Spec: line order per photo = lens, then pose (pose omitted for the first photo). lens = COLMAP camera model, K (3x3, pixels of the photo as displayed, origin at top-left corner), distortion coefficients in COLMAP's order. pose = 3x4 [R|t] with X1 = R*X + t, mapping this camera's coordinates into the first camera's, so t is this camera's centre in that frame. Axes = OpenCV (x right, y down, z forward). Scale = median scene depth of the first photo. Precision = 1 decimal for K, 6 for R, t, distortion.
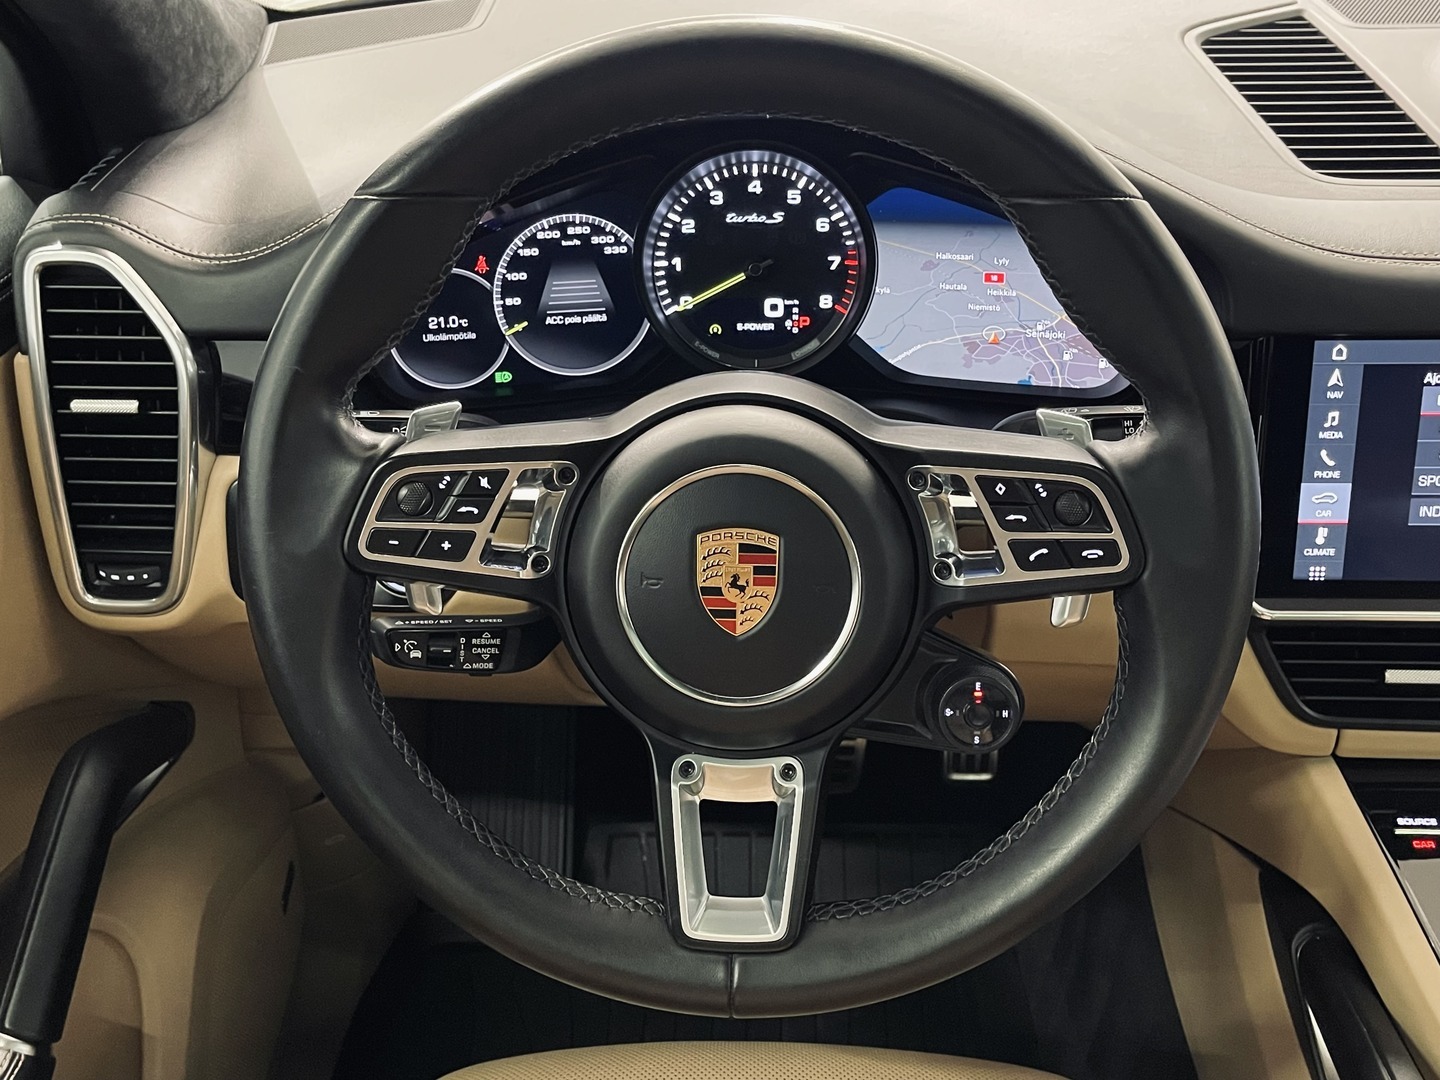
lens RADIAL K [[1479.9, 0, 714.3], [0, 1479.9, 567.2], [0, 0, 1]] dist [0.037250, 0.000000]
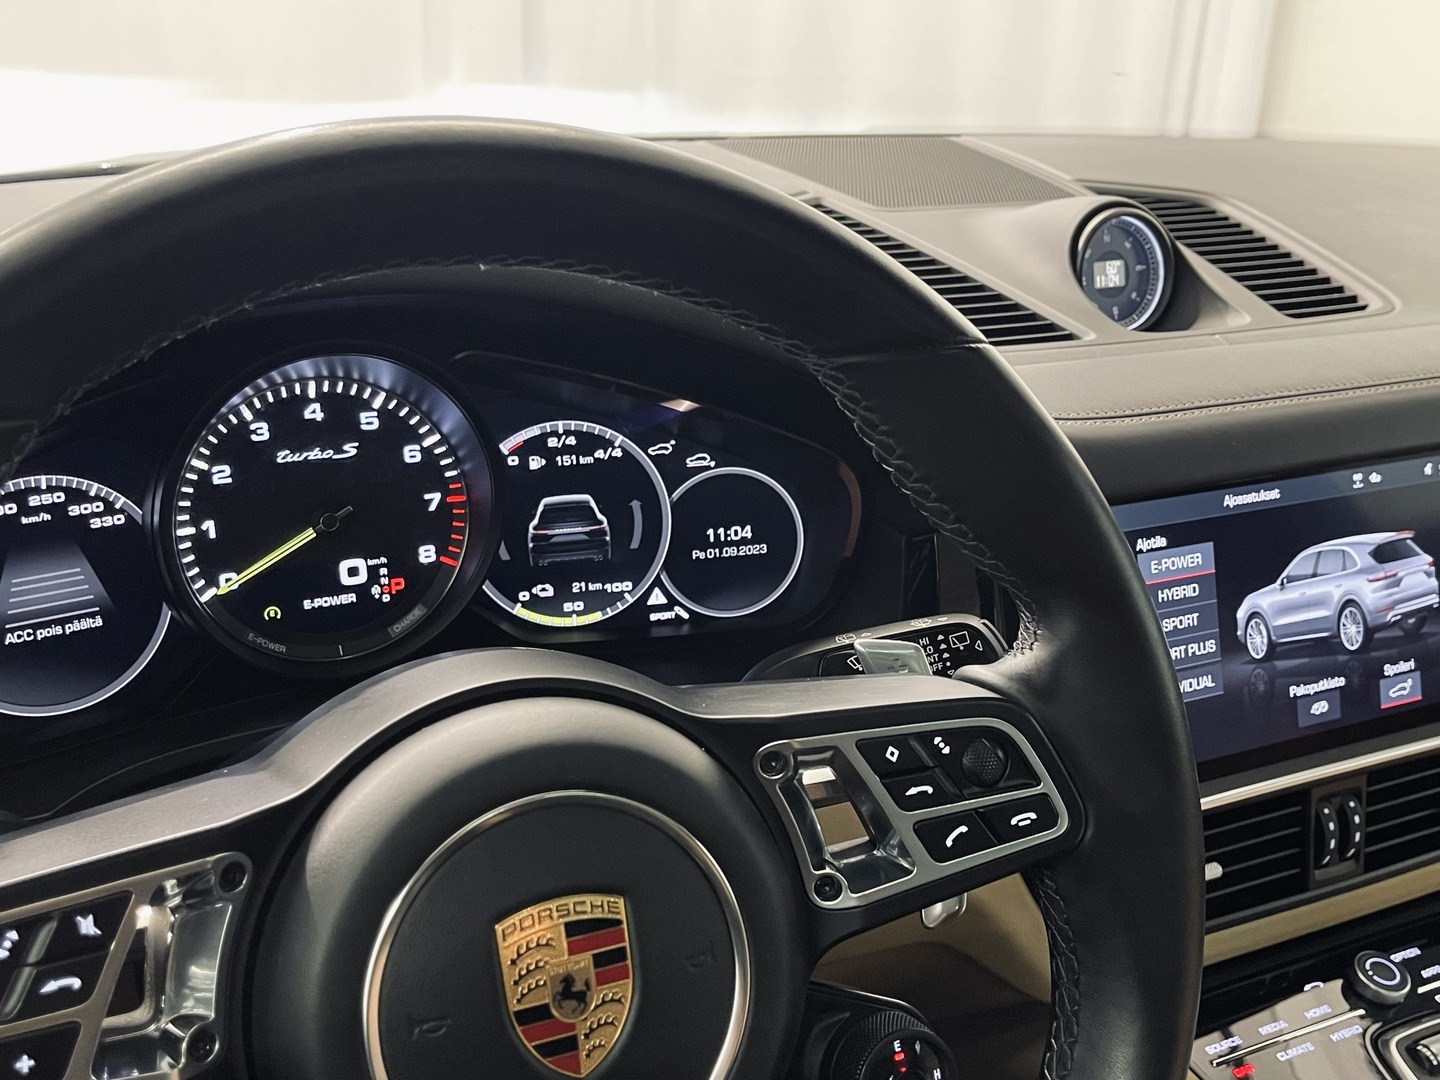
lens RADIAL K [[1479.9, 0, 715.0], [0, 1479.9, 549.2], [0, 0, 1]] dist [0.037250, 0.000000]
pose [[0.880432, -0.128047, 0.456555, -0.146619], [0.212222, 0.967440, -0.137923, -0.052706], [-0.424029, 0.218323, 0.878939, 0.310009]]
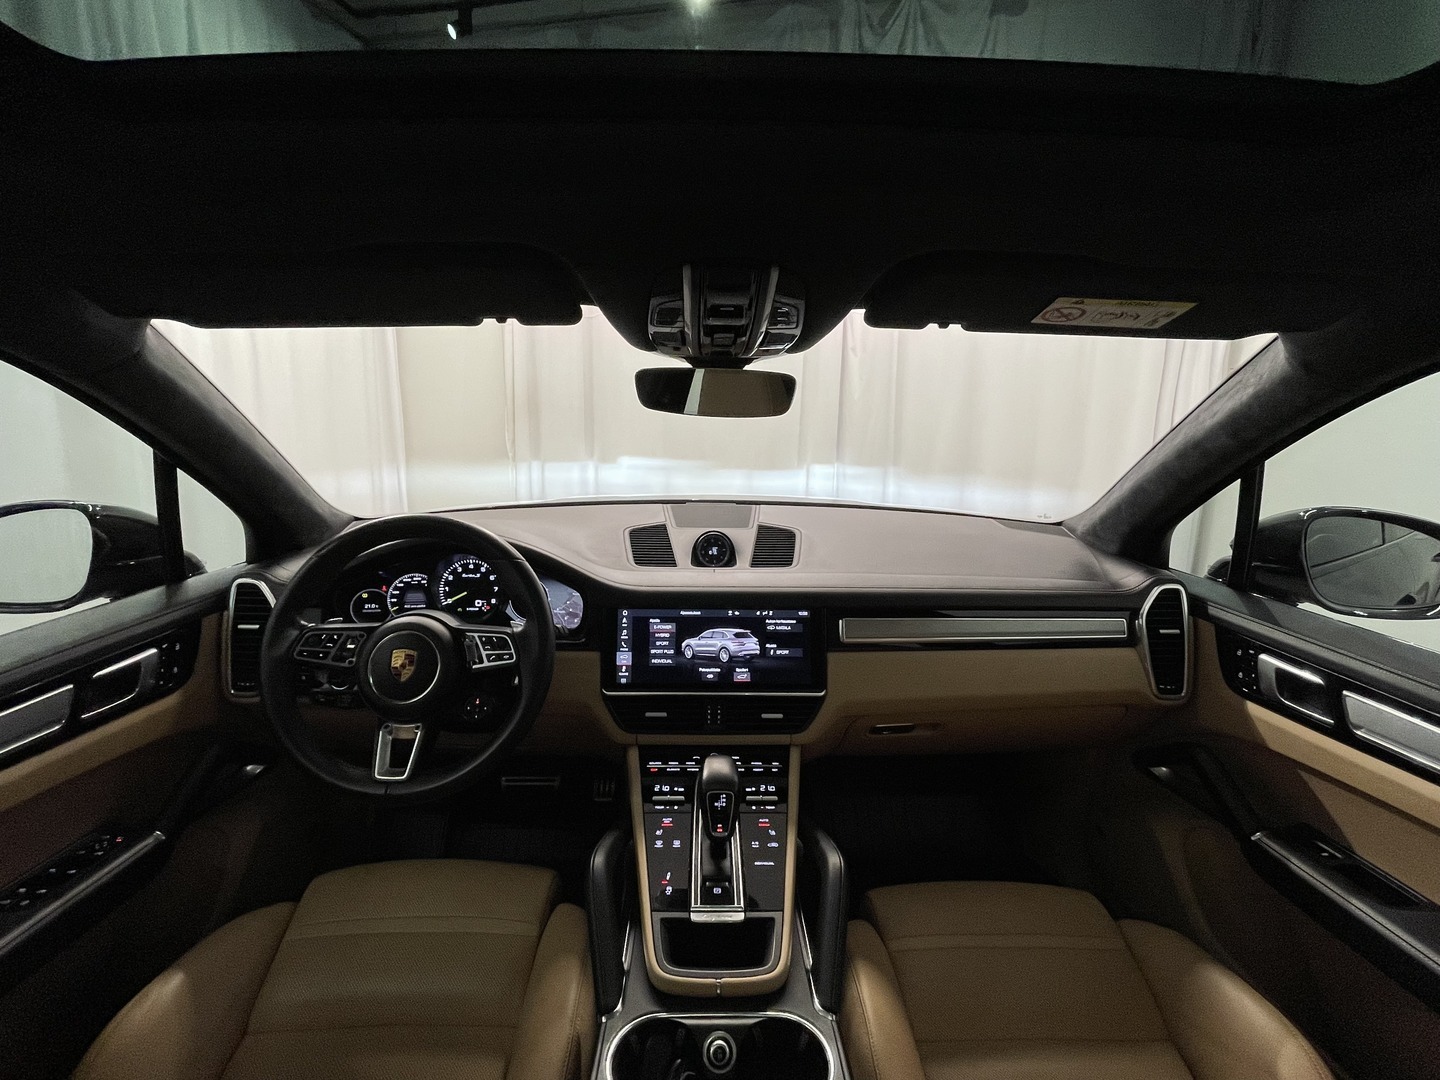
lens RADIAL K [[656.3, 0, 710.5], [0, 656.3, 526.3], [0, 0, 1]] dist [-0.016782, -0.001566]
pose [[0.997273, 0.019638, 0.071134, 0.478548], [0.007958, 0.929698, -0.368236, 0.214052], [-0.073365, 0.367798, 0.927007, -0.451046]]
